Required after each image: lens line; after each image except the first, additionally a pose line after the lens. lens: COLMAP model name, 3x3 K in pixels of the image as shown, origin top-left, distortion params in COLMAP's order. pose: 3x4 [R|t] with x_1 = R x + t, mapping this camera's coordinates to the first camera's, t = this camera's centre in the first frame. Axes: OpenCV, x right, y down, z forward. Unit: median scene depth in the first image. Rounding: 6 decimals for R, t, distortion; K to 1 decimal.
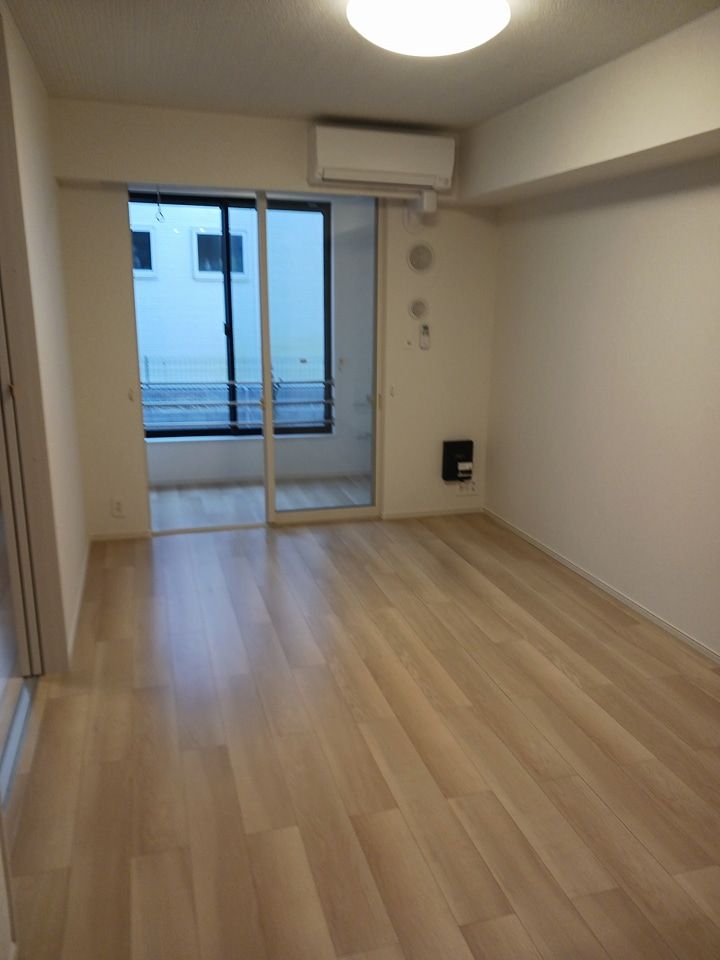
lens RADIAL K [[726.4, 0, 361.3], [0, 726.4, 509.8], [0, 0, 1]] dist [0.034278, -0.039791]
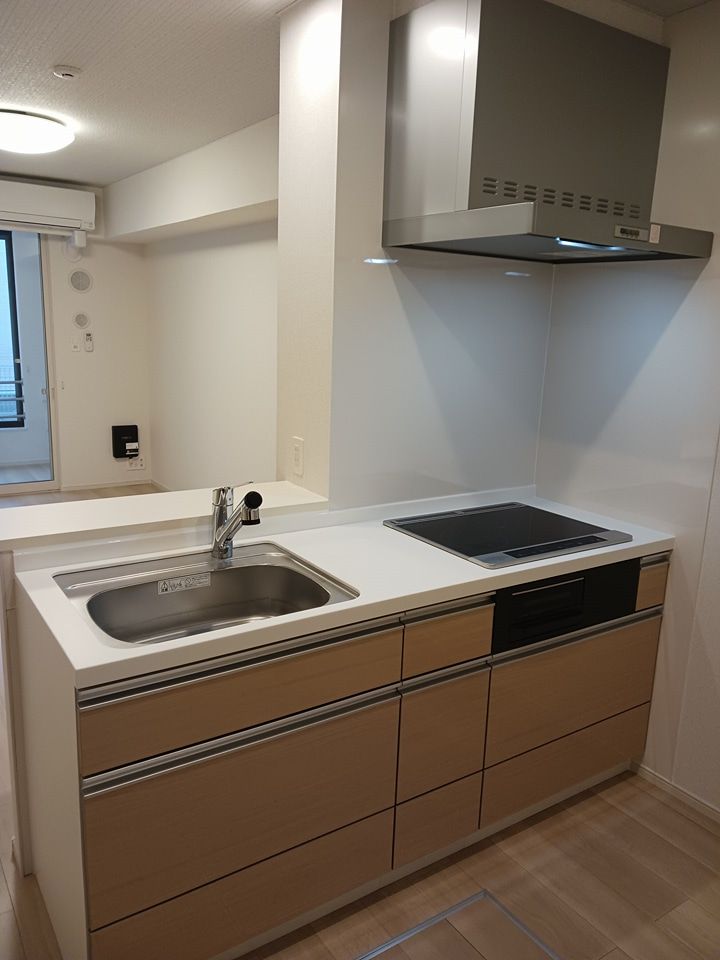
lens RADIAL K [[741.0, 0, 356.0], [0, 741.0, 480.2], [0, 0, 1]] dist [0.009285, -0.011064]
pose [[0.955642, -0.047878, 0.290612, 0.143138], [0.066521, 0.996289, -0.054611, 0.097117], [-0.286919, 0.071521, 0.955281, -0.328438]]
